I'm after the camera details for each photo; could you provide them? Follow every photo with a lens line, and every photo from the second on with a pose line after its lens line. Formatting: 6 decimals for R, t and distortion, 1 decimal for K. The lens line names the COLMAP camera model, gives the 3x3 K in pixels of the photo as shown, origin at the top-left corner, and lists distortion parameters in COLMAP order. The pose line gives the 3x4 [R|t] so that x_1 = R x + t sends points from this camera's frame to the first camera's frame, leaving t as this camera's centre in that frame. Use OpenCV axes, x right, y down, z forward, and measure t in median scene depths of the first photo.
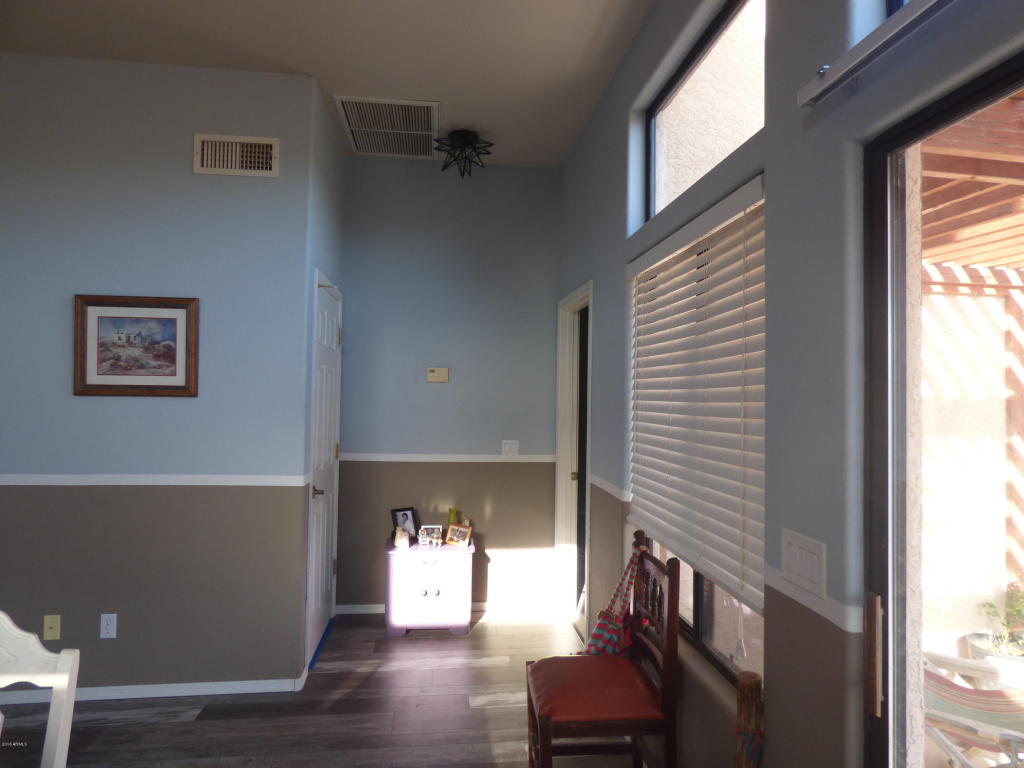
lens RADIAL K [[625.7, 0, 529.1], [0, 625.7, 381.0], [0, 0, 1]] dist [-0.018706, 0.009741]
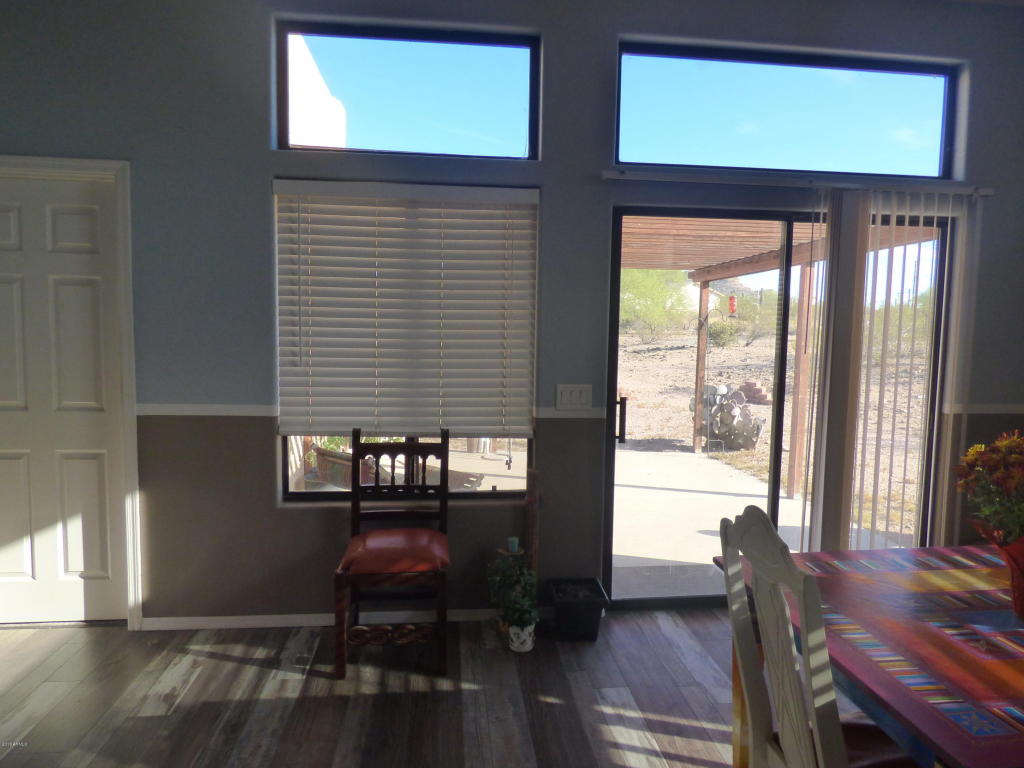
lens RADIAL K [[625.7, 0, 513.5], [0, 625.7, 381.4], [0, 0, 1]] dist [-0.018706, 0.009741]
pose [[0.036662, -0.109069, 0.993358, -0.789699], [-0.041972, 0.992981, 0.110577, 0.009495], [-0.998446, -0.045747, 0.031827, 0.557884]]
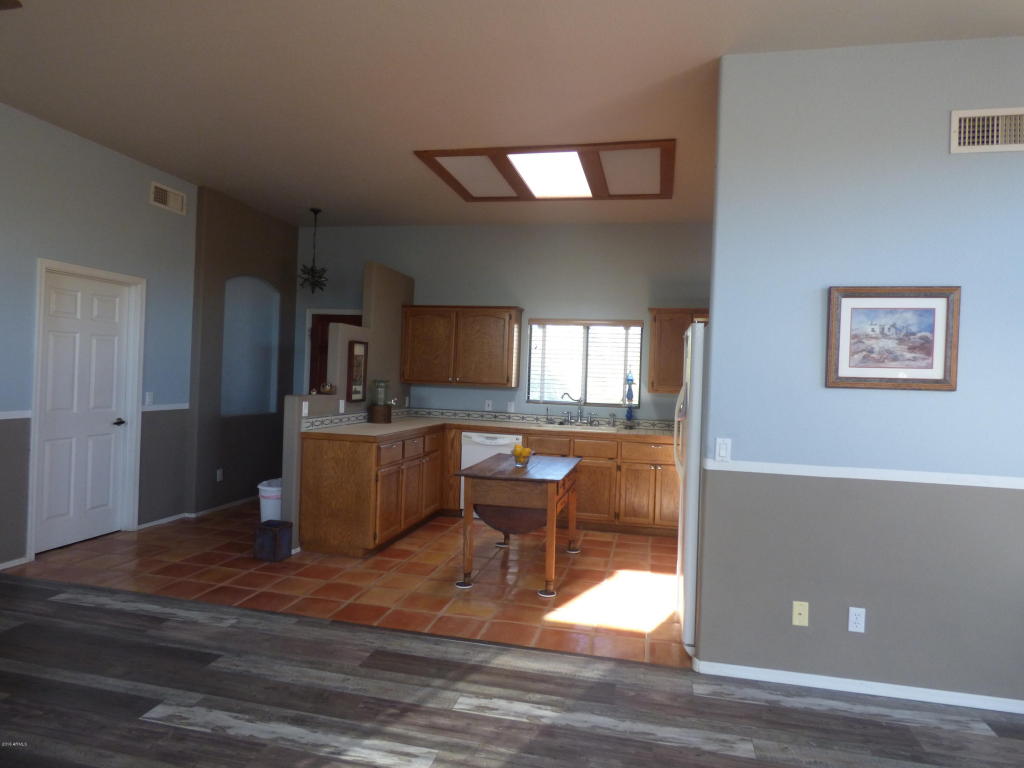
lens RADIAL K [[625.7, 0, 515.1], [0, 625.7, 379.7], [0, 0, 1]] dist [-0.018706, 0.009741]
pose [[0.932587, 0.016433, -0.360570, -0.827027], [-0.010764, 0.999785, 0.017726, -0.001447], [0.360784, -0.012650, 0.932564, -0.120634]]
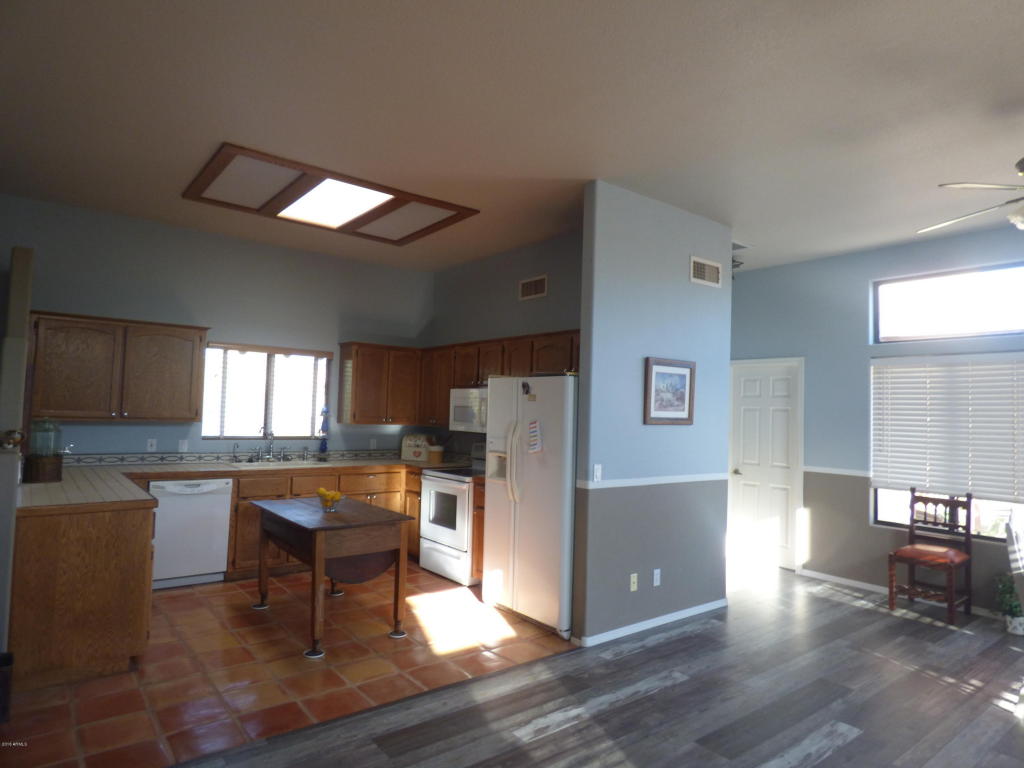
lens RADIAL K [[625.7, 0, 514.9], [0, 625.7, 381.8], [0, 0, 1]] dist [-0.018706, 0.009741]
pose [[0.863907, 0.028584, 0.502839, -1.736533], [-0.022959, 0.999585, -0.017377, -0.045358], [-0.503127, 0.003468, 0.864205, -0.138596]]
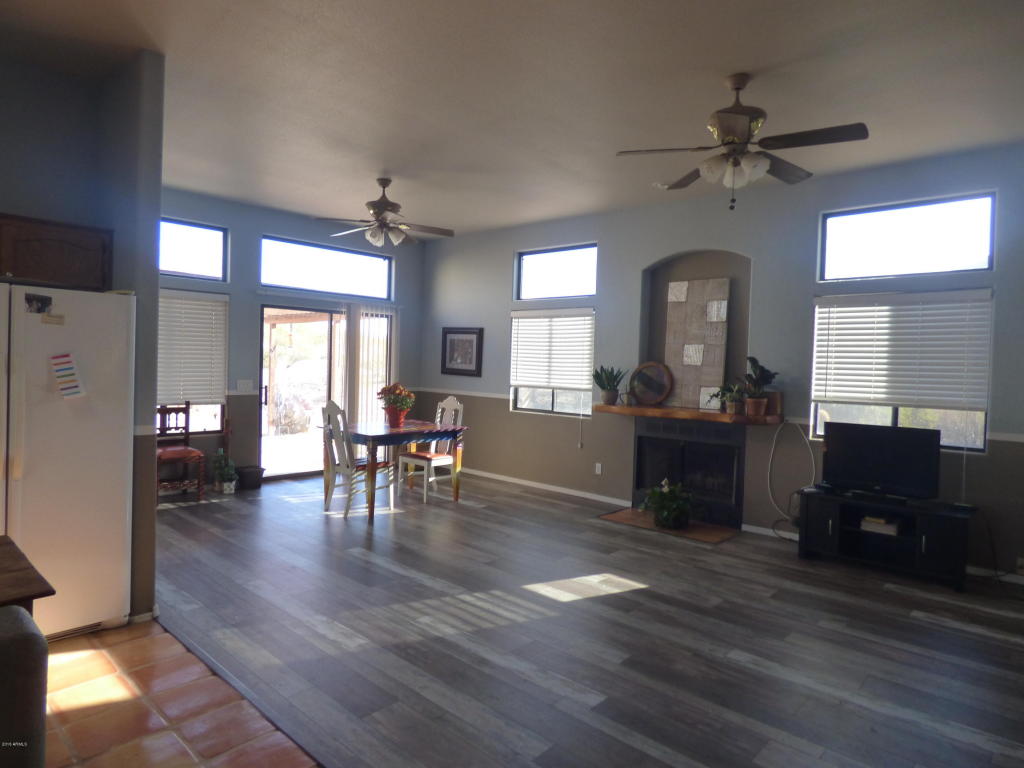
lens RADIAL K [[625.7, 0, 512.7], [0, 625.7, 380.2], [0, 0, 1]] dist [-0.018706, 0.009741]
pose [[-0.630122, -0.067186, 0.773584, -2.195488], [-0.068548, 0.997173, 0.030769, -0.016977], [-0.773464, -0.033639, -0.632947, 1.187729]]
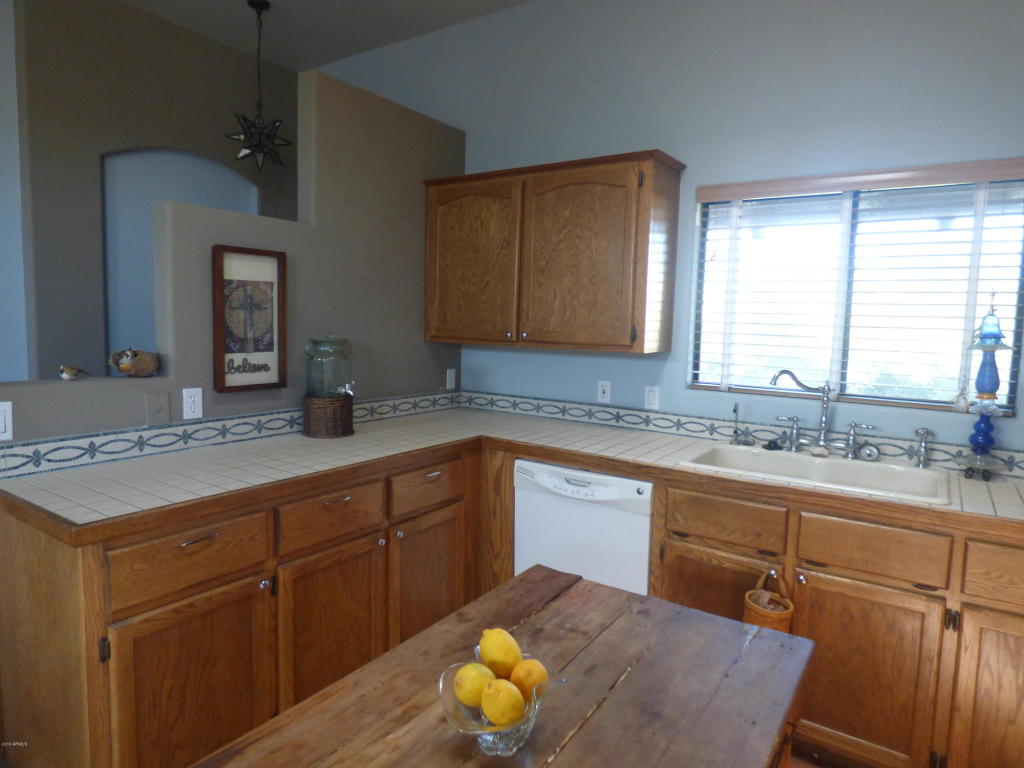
lens RADIAL K [[625.7, 0, 517.4], [0, 625.7, 380.4], [0, 0, 1]] dist [-0.018706, 0.009741]
pose [[0.735427, 0.063026, -0.674667, -1.144942], [0.004179, 0.995224, 0.097527, 0.012818], [0.677591, -0.074544, 0.731651, 1.111204]]
